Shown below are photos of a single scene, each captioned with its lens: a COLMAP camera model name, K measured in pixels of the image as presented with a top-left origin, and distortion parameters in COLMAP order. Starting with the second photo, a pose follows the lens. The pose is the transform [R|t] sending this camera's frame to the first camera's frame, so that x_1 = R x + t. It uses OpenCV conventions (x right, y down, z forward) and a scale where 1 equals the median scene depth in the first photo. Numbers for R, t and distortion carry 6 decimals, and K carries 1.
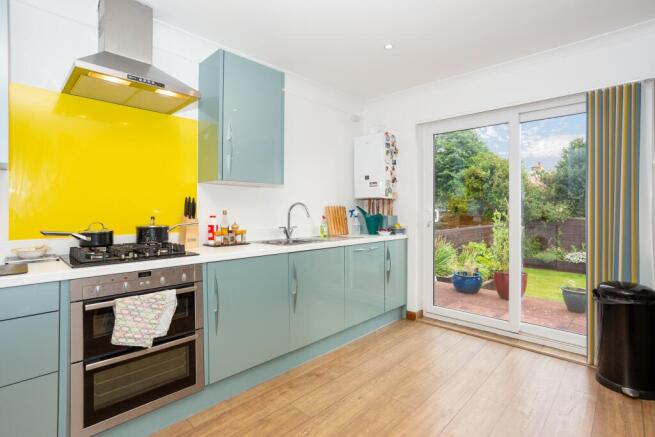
lens RADIAL K [[319.8, 0, 327.5], [0, 319.8, 209.7], [0, 0, 1]] dist [0.000119, 0.000111]
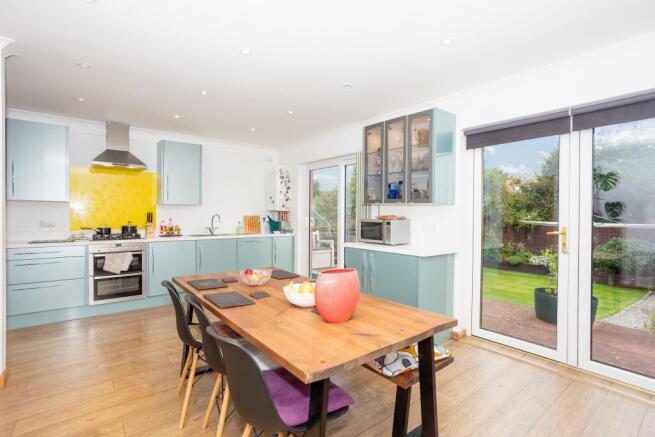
lens RADIAL K [[321.7, 0, 327.5], [0, 321.7, 218.5], [0, 0, 1]] dist [-0.001604, -0.000089]
pose [[0.989676, 0.002448, -0.143304, 0.942312], [-0.001039, 0.999950, 0.009906, -0.018618], [0.143321, -0.009655, 0.989629, -0.830540]]
